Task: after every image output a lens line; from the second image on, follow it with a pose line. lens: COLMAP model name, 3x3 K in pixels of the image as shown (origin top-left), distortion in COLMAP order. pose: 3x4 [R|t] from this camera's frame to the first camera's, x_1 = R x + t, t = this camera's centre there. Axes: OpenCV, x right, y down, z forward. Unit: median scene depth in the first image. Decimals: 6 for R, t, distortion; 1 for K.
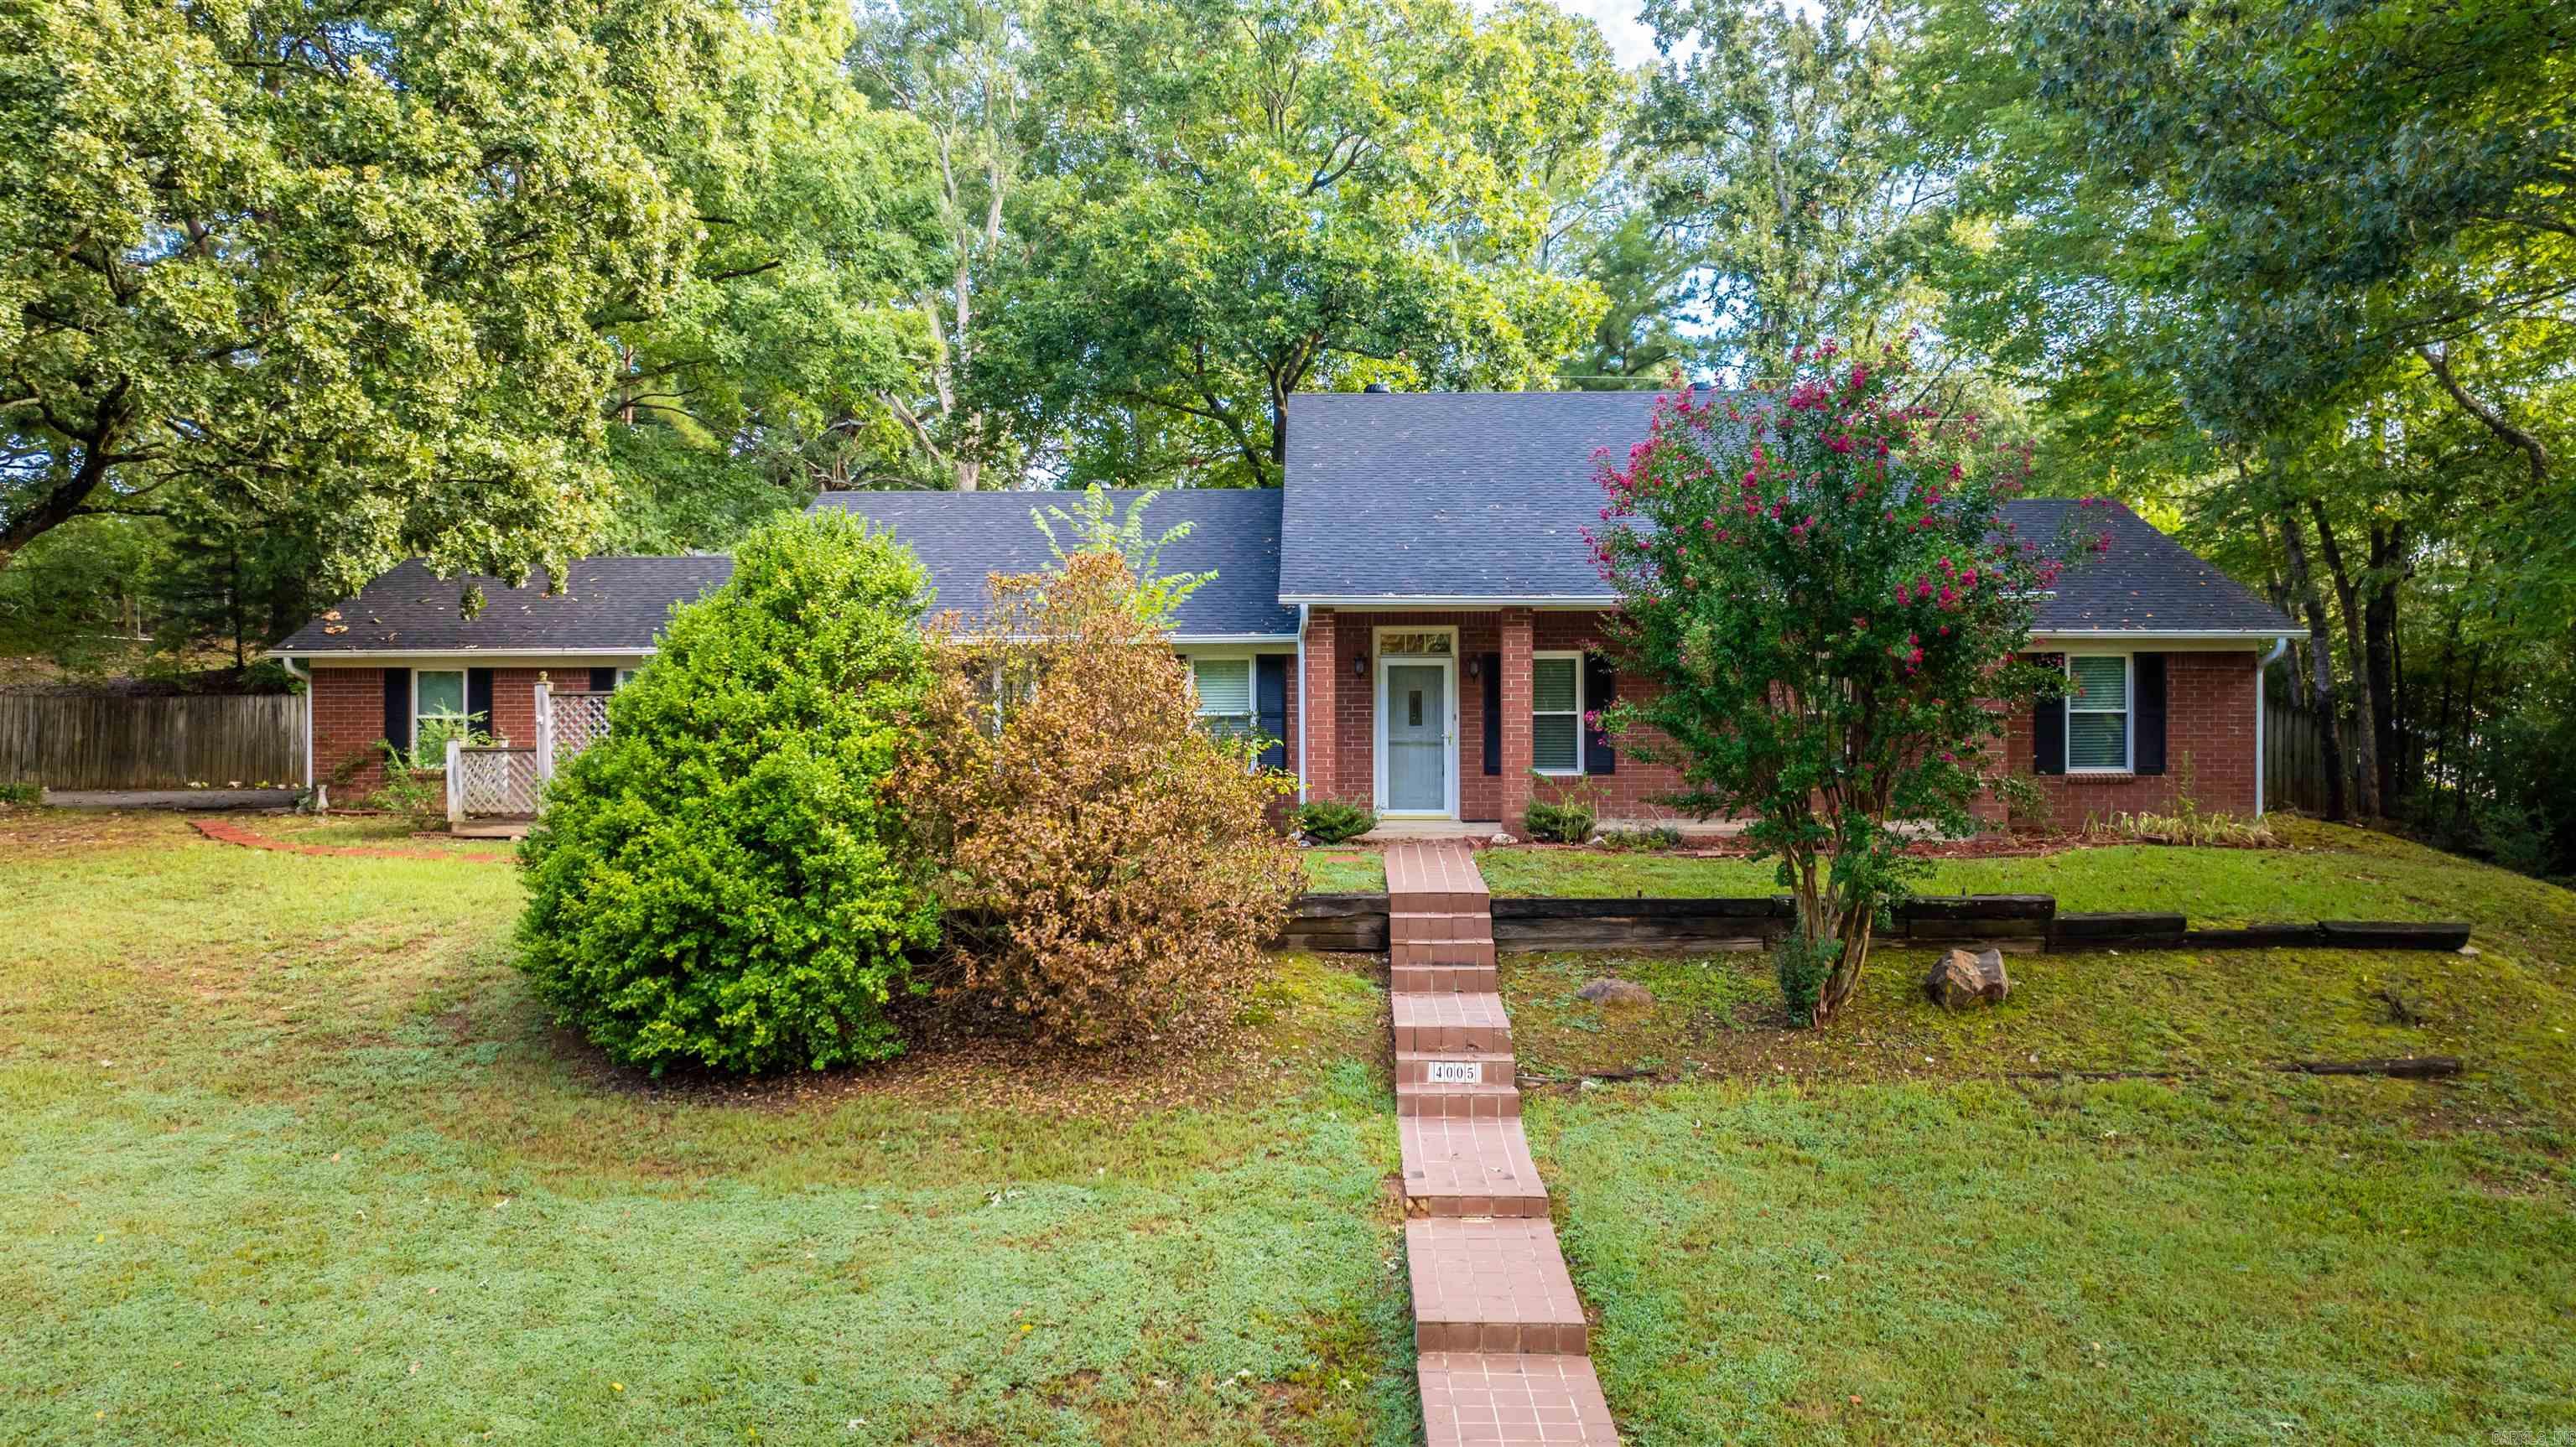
lens RADIAL K [[1885.1, 0, 1288.0], [0, 1885.1, 723.5], [0, 0, 1]] dist [-0.004226, -0.000894]
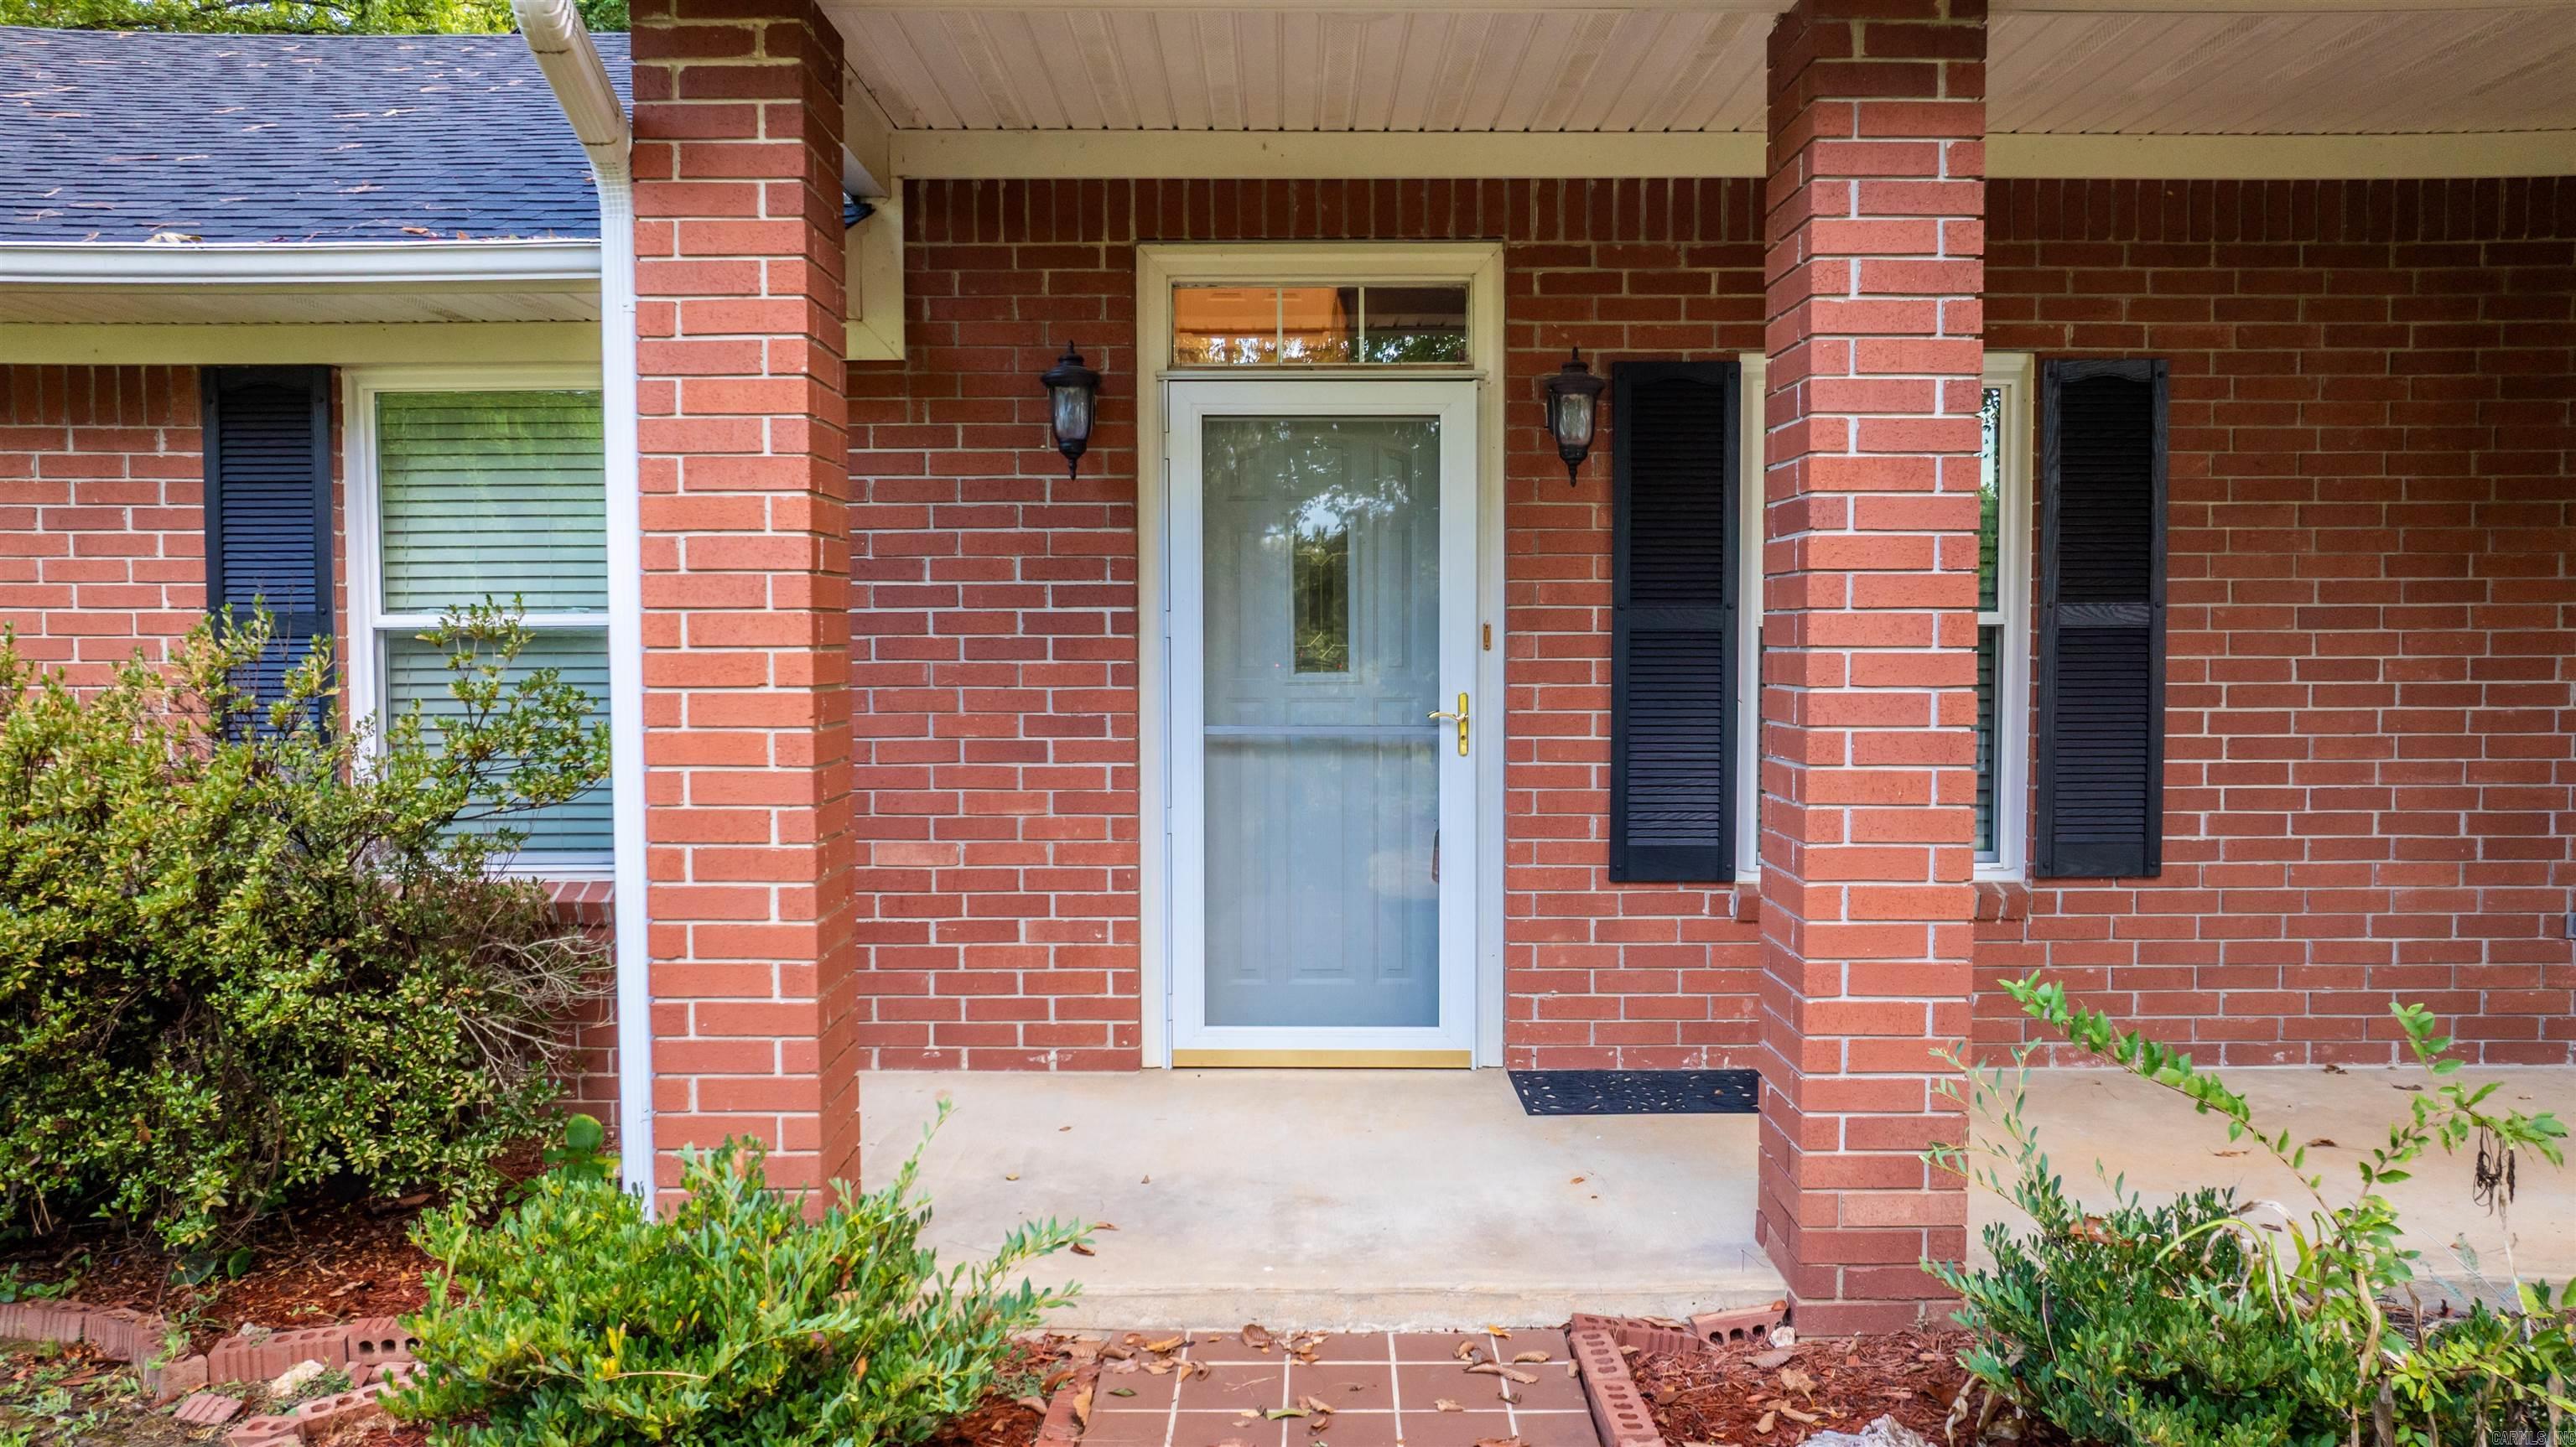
lens RADIAL K [[1885.1, 0, 1288.0], [0, 1885.1, 723.5], [0, 0, 1]] dist [-0.004226, -0.000894]
pose [[0.999846, 0.000119, 0.017553, 0.061052], [-0.000885, 0.999048, 0.043616, -0.002825], [-0.017531, -0.043625, 0.998894, 0.783250]]
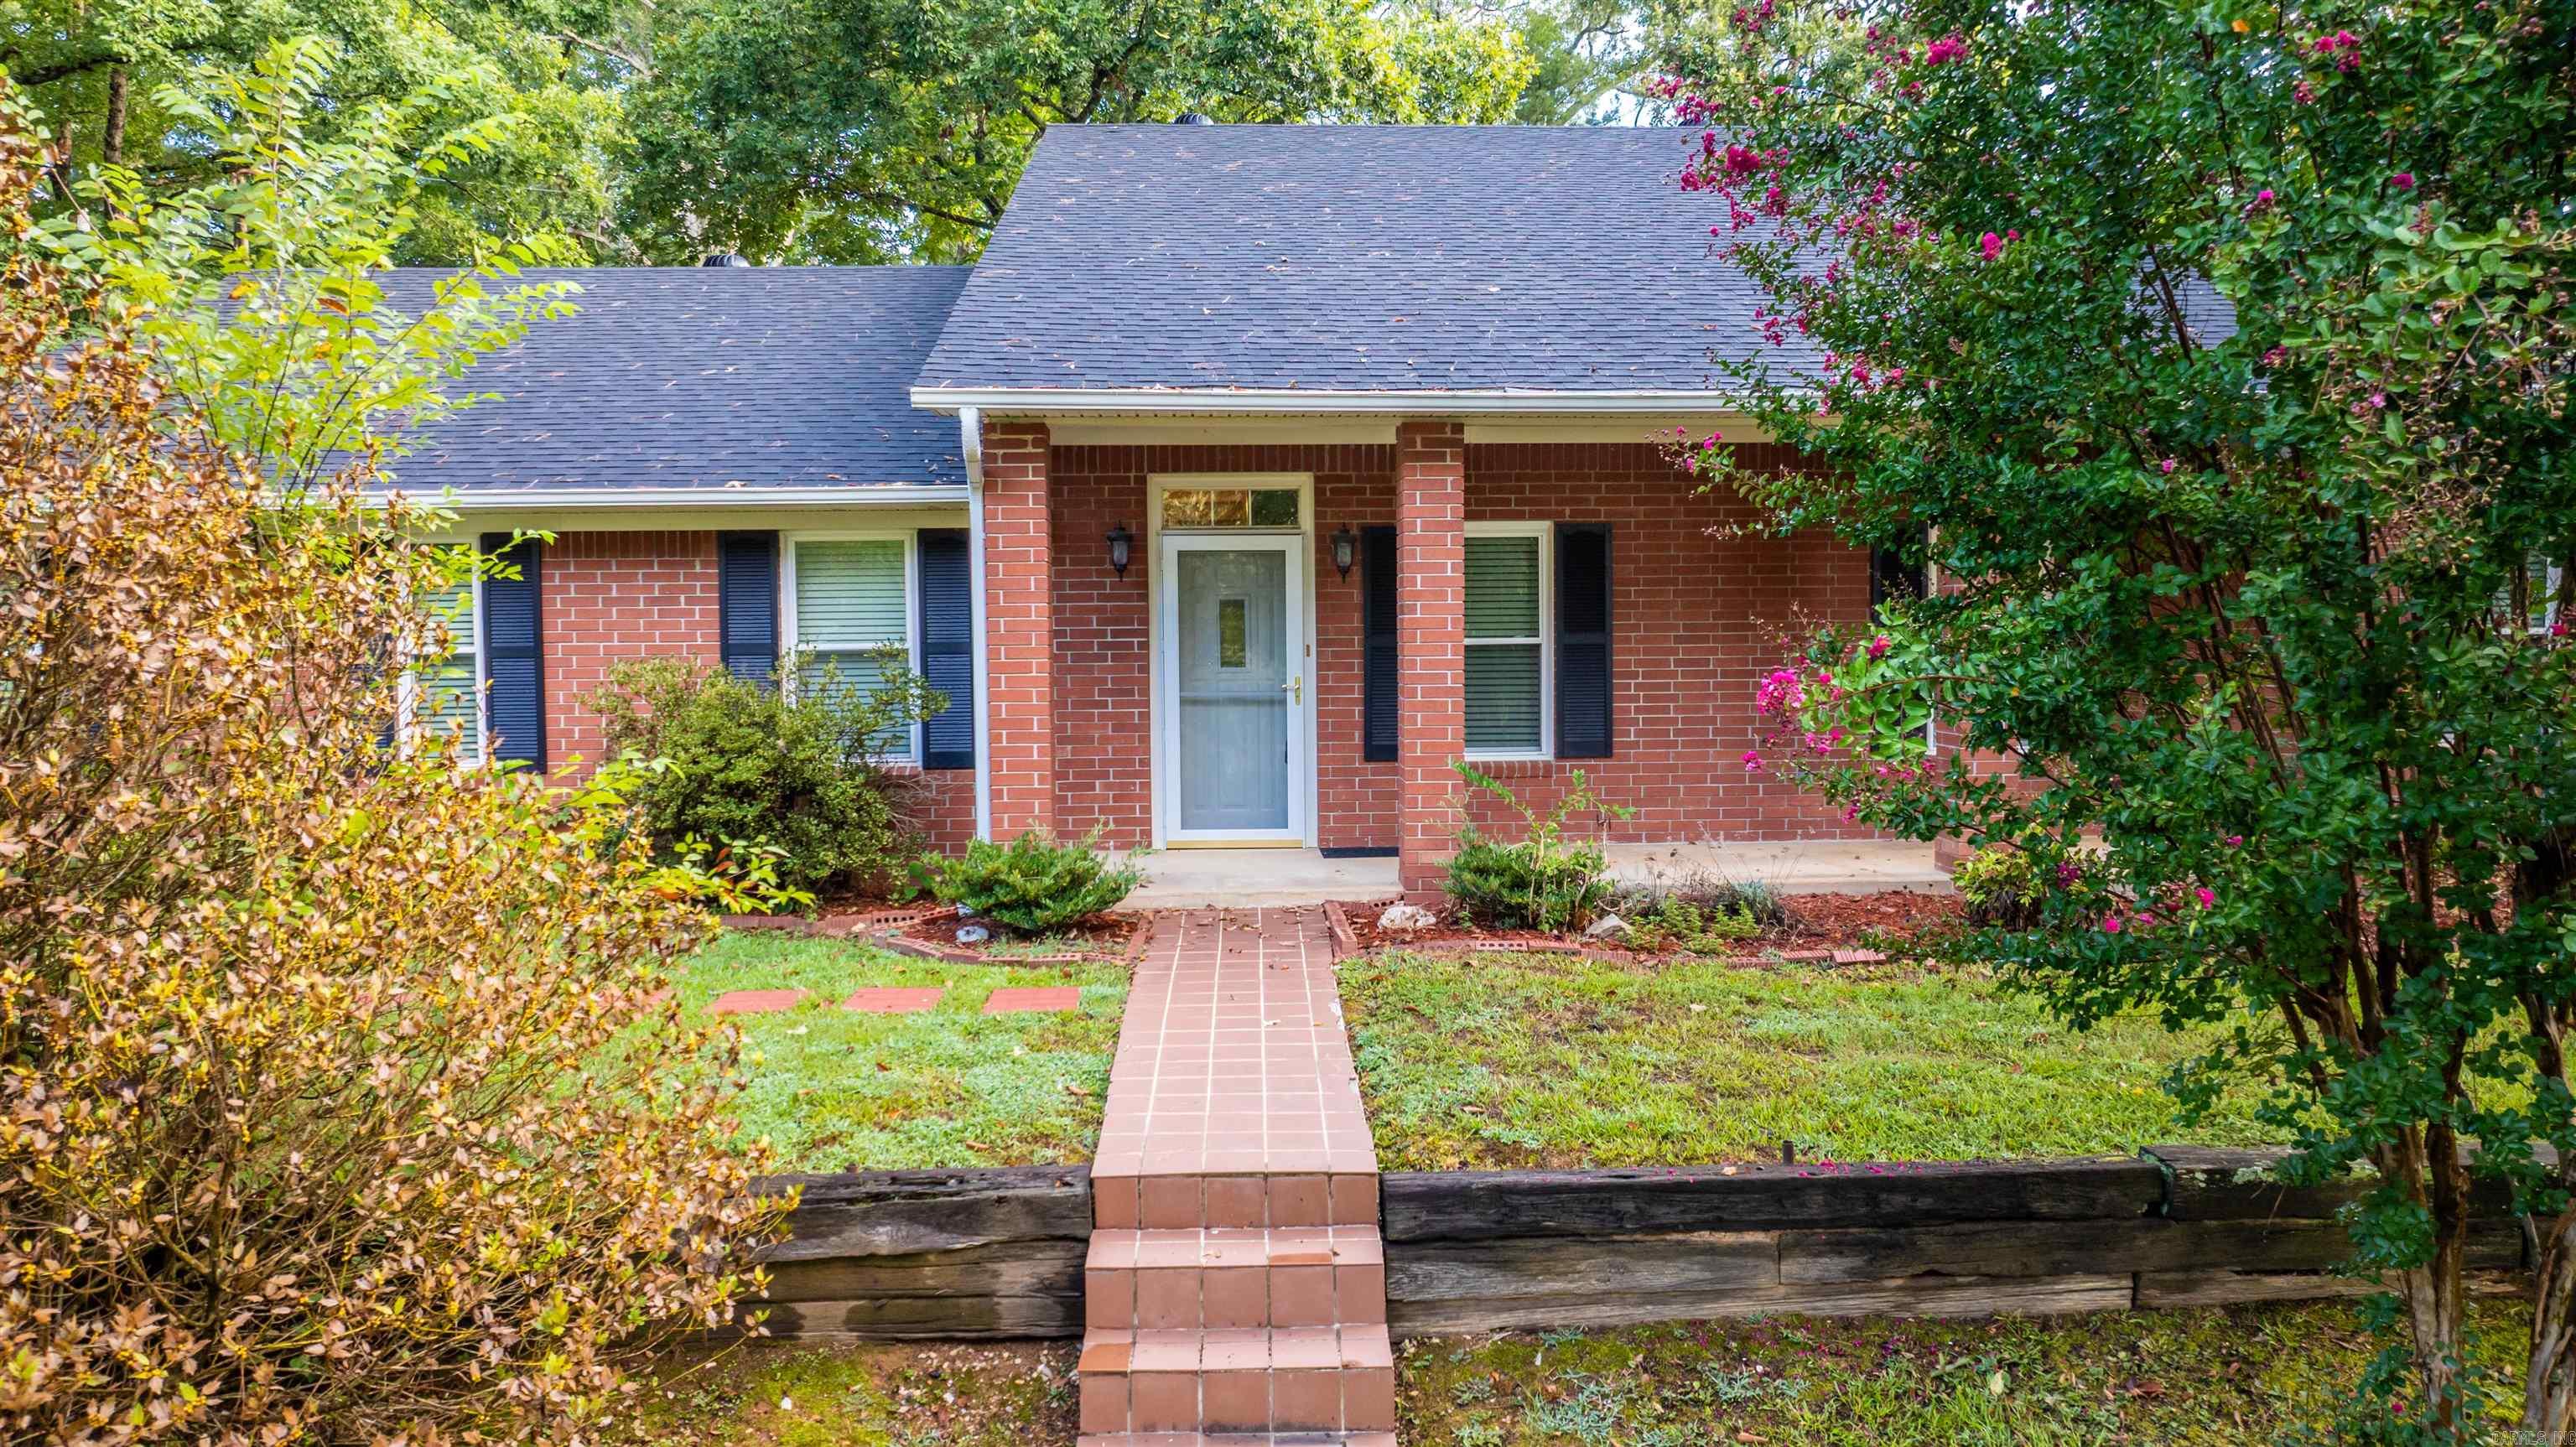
lens RADIAL K [[1885.1, 0, 1288.0], [0, 1885.1, 723.5], [0, 0, 1]] dist [-0.004226, -0.000894]
pose [[0.998077, -0.008733, 0.061375, 0.052398], [0.005960, 0.998959, 0.045218, -0.006917], [-0.061706, -0.044765, 0.997090, 0.494956]]
